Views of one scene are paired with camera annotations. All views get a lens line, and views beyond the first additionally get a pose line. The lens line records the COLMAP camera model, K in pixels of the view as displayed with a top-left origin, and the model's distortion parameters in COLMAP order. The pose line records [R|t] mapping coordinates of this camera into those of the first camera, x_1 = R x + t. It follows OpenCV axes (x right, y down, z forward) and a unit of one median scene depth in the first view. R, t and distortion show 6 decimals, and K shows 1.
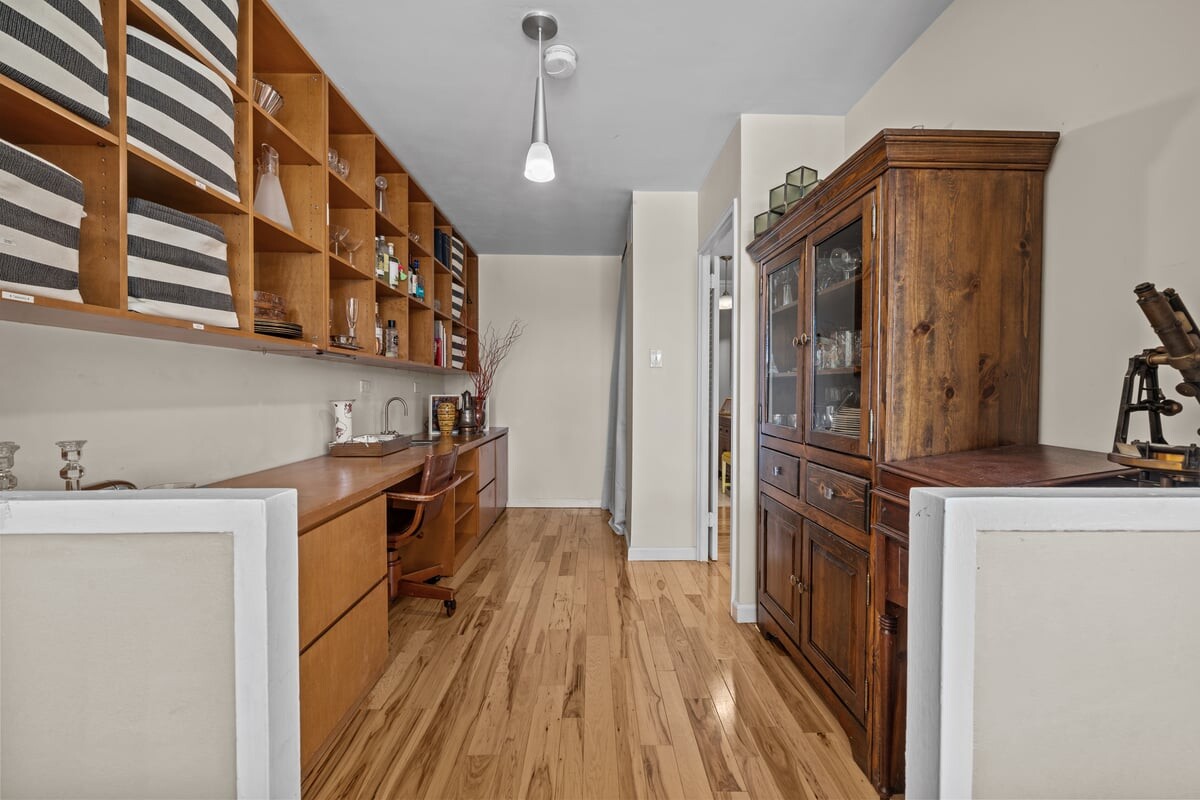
lens RADIAL K [[494.6, 0, 601.6], [0, 494.6, 398.4], [0, 0, 1]] dist [-0.004919, -0.000236]
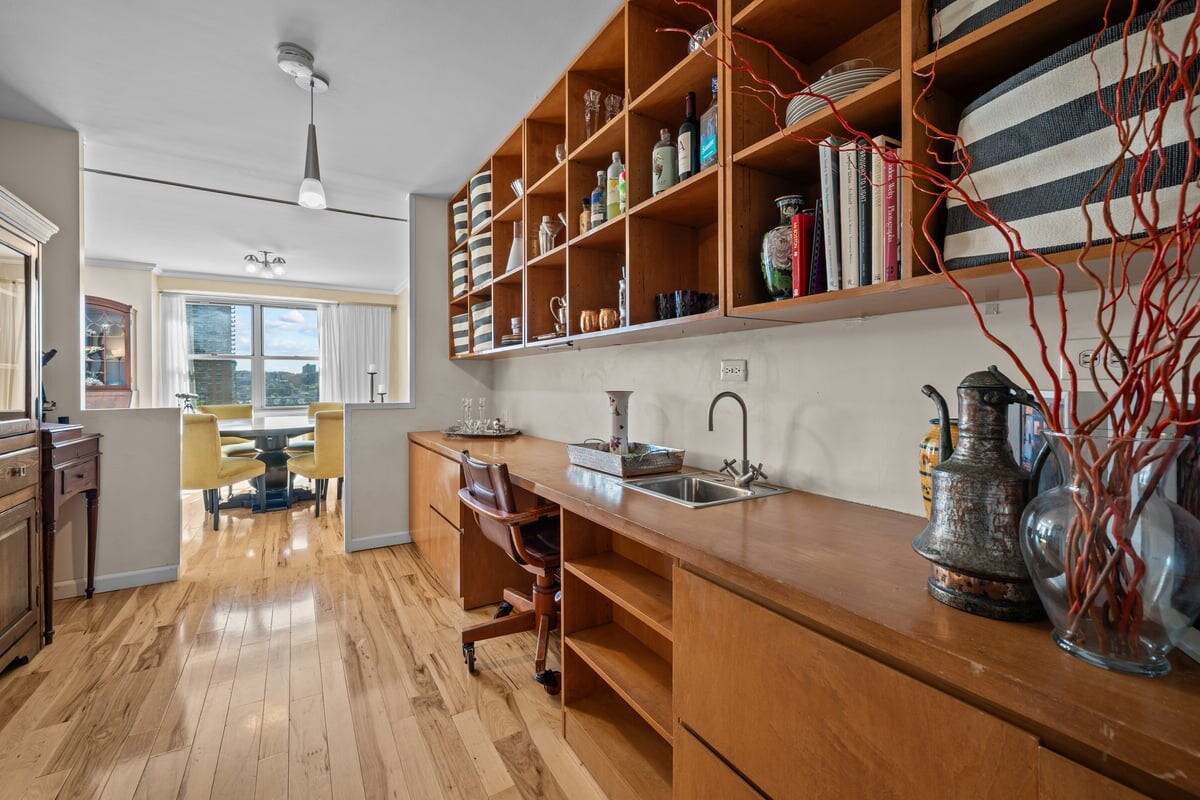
lens RADIAL K [[494.6, 0, 595.2], [0, 494.6, 391.3], [0, 0, 1]] dist [-0.004919, -0.000236]
pose [[-0.864601, -0.001631, -0.502457, -0.109999], [-0.011474, 0.999798, 0.016499, -0.007868], [0.502328, 0.020031, -0.864445, 2.235467]]
